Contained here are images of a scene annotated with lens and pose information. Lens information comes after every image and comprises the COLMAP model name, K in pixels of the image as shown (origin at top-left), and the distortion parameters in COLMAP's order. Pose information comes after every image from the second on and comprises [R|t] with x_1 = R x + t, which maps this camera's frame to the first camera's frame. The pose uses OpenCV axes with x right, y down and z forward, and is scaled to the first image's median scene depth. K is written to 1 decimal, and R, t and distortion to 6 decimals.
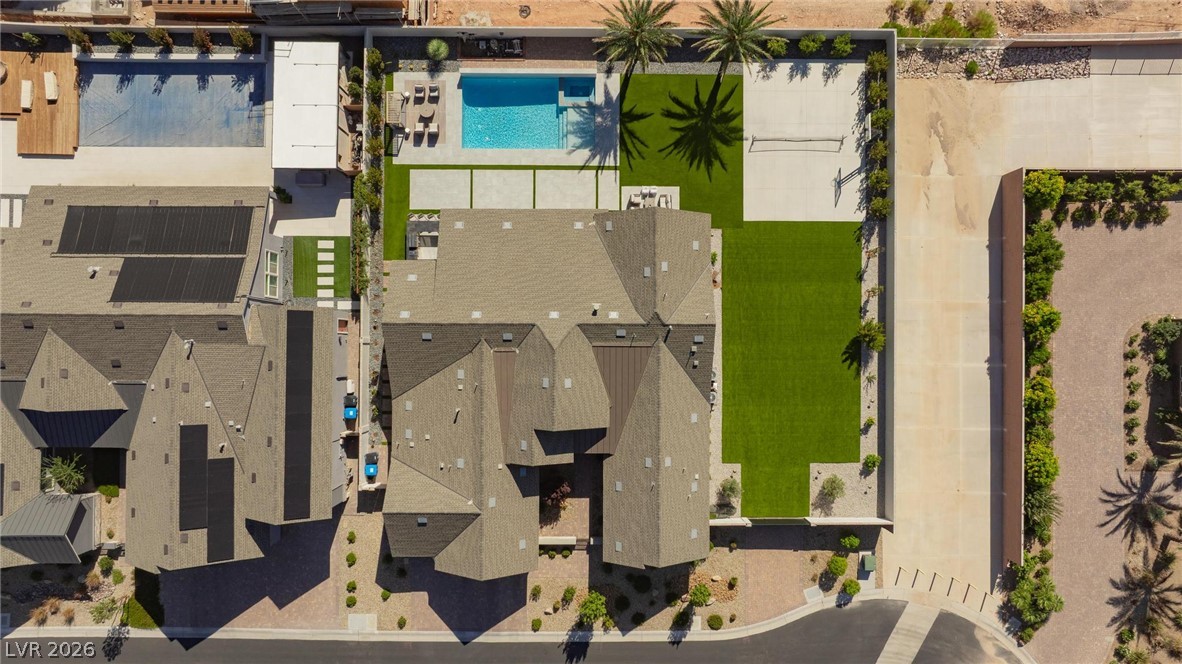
lens RADIAL K [[824.8, 0, 589.8], [0, 824.8, 325.2], [0, 0, 1]] dist [-0.021655, 0.004783]
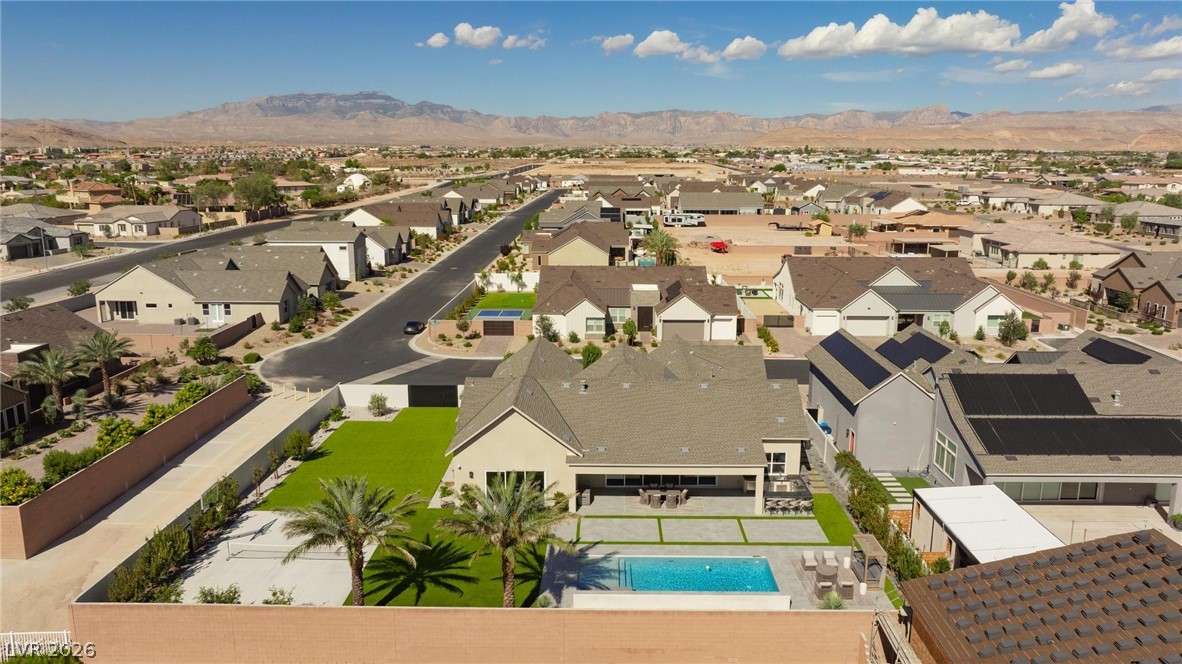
lens RADIAL K [[824.8, 0, 596.9], [0, 824.8, 326.6], [0, 0, 1]] dist [-0.021655, 0.004783]
pose [[-0.999975, -0.003197, 0.006303, -0.012591], [0.006752, -0.169003, 0.985592, -0.889855], [-0.002086, 0.985610, 0.169020, 0.687410]]
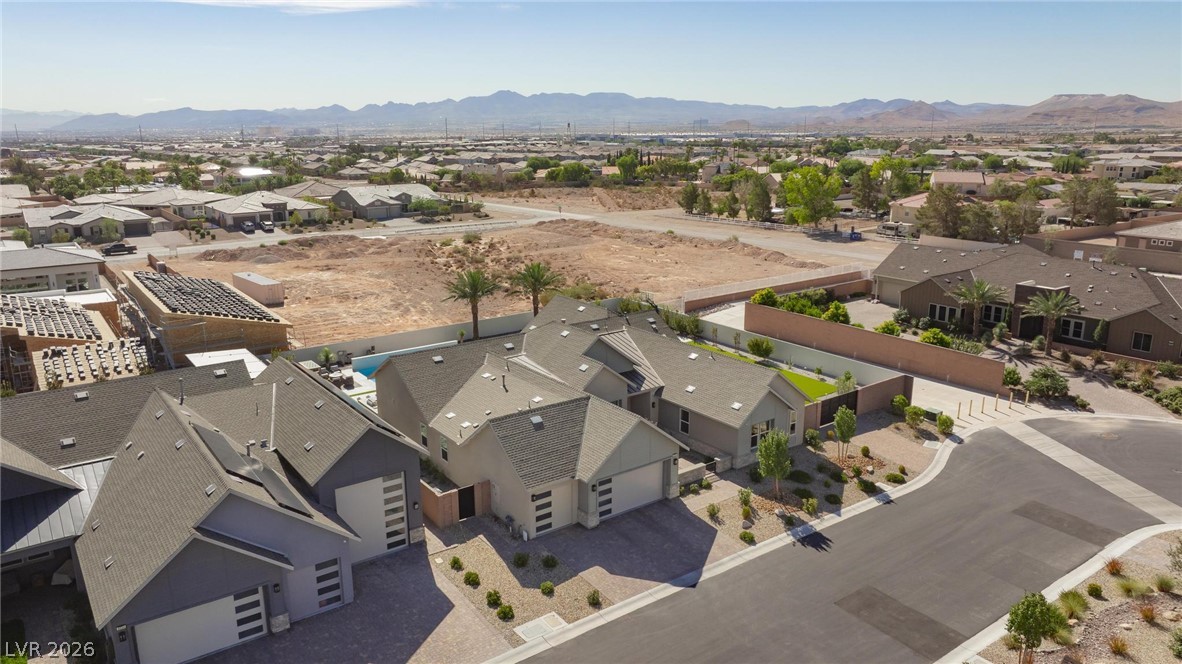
lens RADIAL K [[824.8, 0, 591.5], [0, 824.8, 328.5], [0, 0, 1]] dist [-0.021655, 0.004783]
pose [[0.802435, -0.148541, 0.577957, -0.553824], [0.596595, 0.221073, -0.771493, 0.787161], [-0.013172, 0.963879, 0.266015, 0.636819]]
